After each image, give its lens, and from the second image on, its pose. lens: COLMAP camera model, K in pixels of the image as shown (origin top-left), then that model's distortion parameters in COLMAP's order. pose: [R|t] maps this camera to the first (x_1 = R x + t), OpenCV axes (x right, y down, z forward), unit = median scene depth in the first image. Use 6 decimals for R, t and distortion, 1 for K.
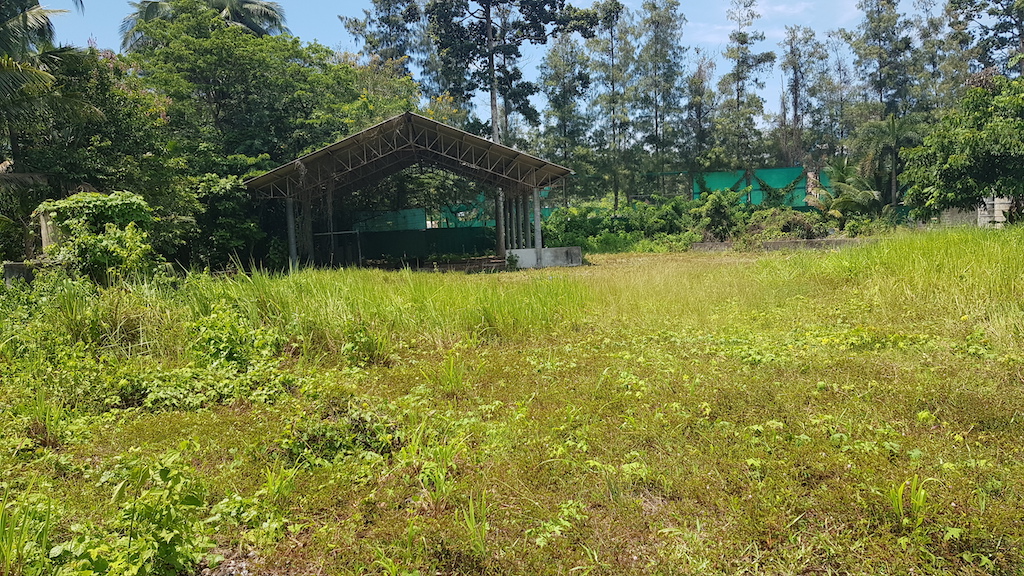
lens RADIAL K [[801.6, 0, 525.0], [0, 801.6, 289.4], [0, 0, 1]] dist [0.004764, -0.039155]
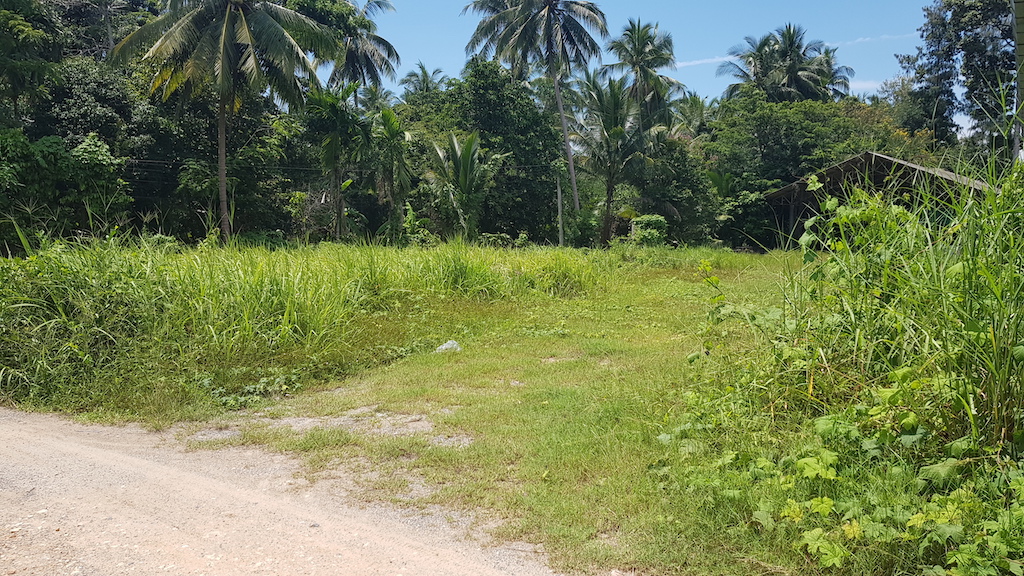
lens RADIAL K [[801.6, 0, 525.0], [0, 801.6, 289.4], [0, 0, 1]] dist [0.004764, -0.039155]
pose [[0.703113, 0.098290, -0.704252, 0.460006], [-0.076516, 0.995108, 0.062491, -0.002462], [0.706950, 0.009948, 0.707194, -0.508811]]
